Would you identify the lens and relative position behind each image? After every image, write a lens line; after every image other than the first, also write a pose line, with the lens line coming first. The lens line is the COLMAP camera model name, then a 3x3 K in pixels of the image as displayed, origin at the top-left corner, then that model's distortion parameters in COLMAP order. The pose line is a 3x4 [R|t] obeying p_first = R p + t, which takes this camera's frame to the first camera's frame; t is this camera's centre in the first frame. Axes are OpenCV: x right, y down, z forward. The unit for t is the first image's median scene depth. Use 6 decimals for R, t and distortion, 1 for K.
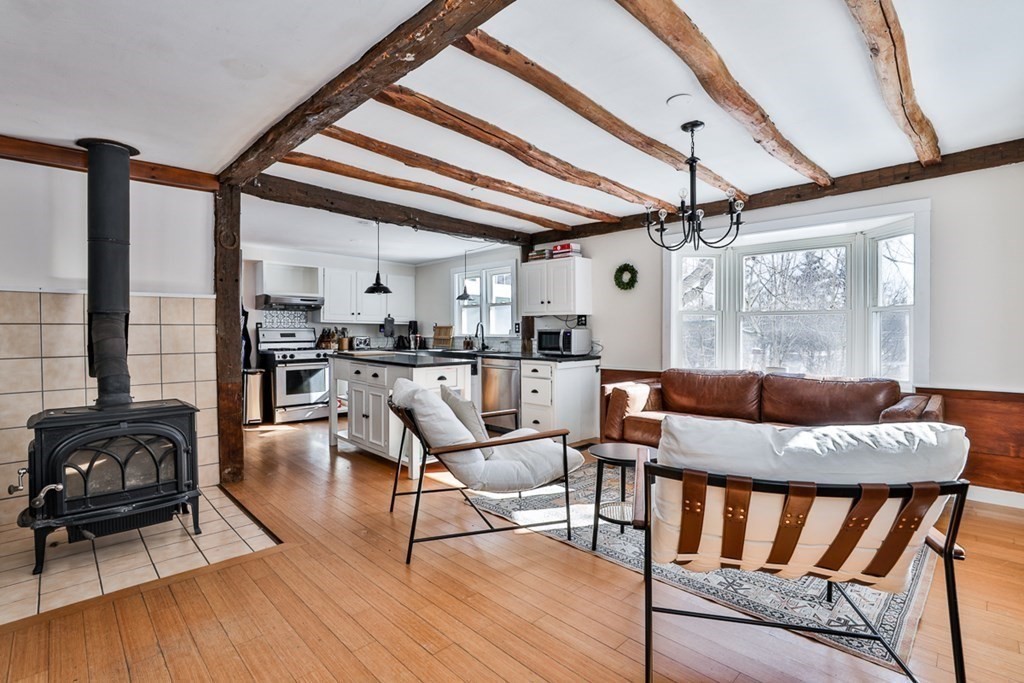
lens RADIAL K [[473.0, 0, 512.0], [0, 473.0, 341.5], [0, 0, 1]] dist [-0.017366, -0.000001]
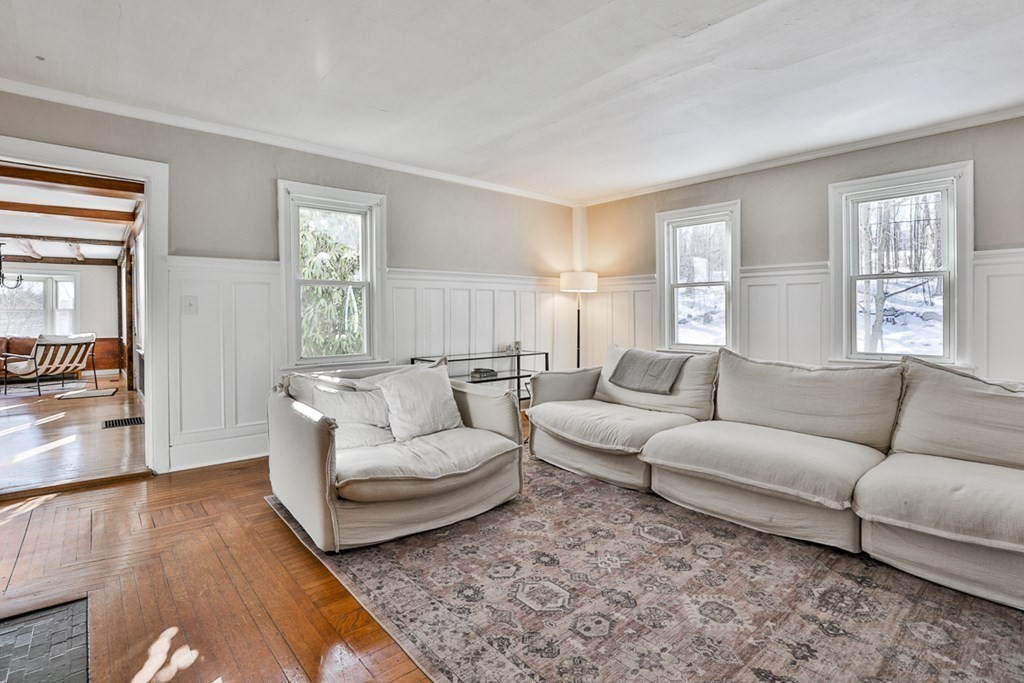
lens RADIAL K [[494.3, 0, 509.8], [0, 494.3, 323.2], [0, 0, 1]] dist [-0.022794, -0.000245]
pose [[0.077424, -0.003548, 0.996992, -1.020648], [0.019997, 0.999798, 0.002005, 0.030048], [-0.996798, 0.019781, 0.077480, -1.013292]]
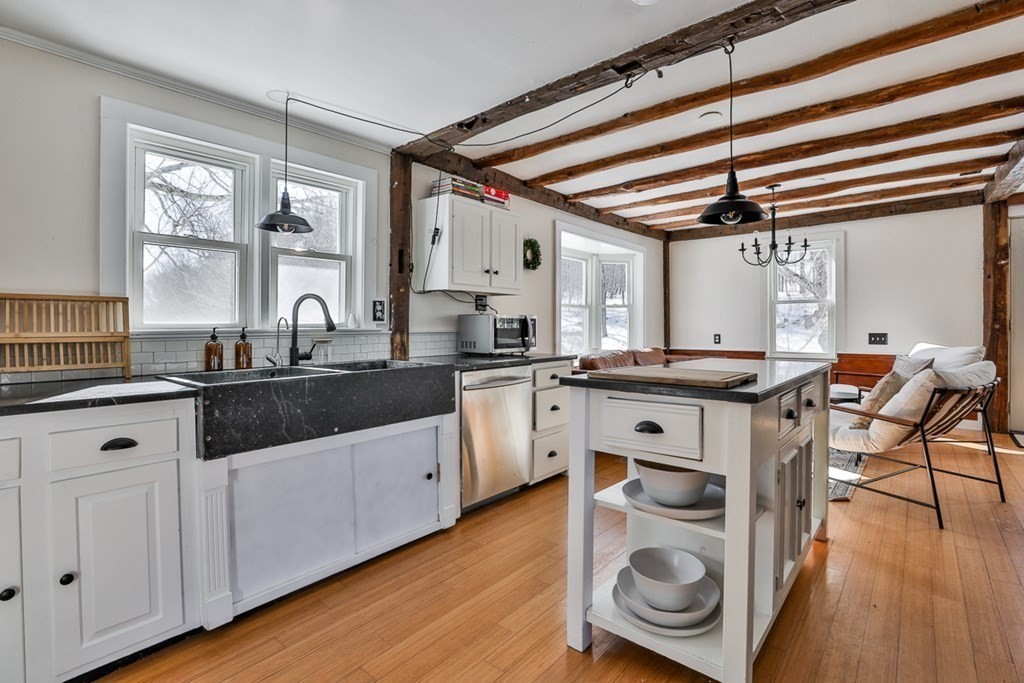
lens RADIAL K [[494.3, 0, 509.8], [0, 494.3, 323.2], [0, 0, 1]] dist [-0.022794, -0.000245]
pose [[-0.073244, 0.003103, 0.997309, -0.514346], [0.025334, 0.999678, -0.001250, -0.011608], [-0.996992, 0.025174, -0.073299, 0.904297]]
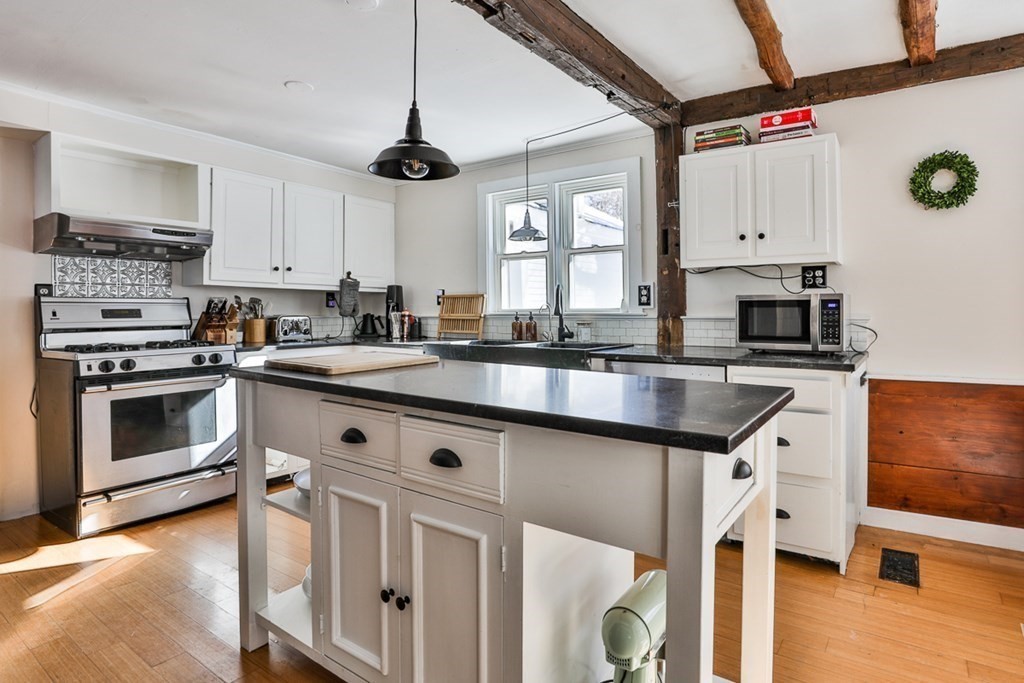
lens RADIAL K [[528.0, 0, 547.0], [0, 528.0, 314.1], [0, 0, 1]] dist [-0.026237, 0.000557]
pose [[0.979069, -0.006851, 0.203414, -0.201292], [0.009975, 0.999847, -0.014338, -0.002197], [-0.203285, 0.016067, 0.978988, 0.482479]]
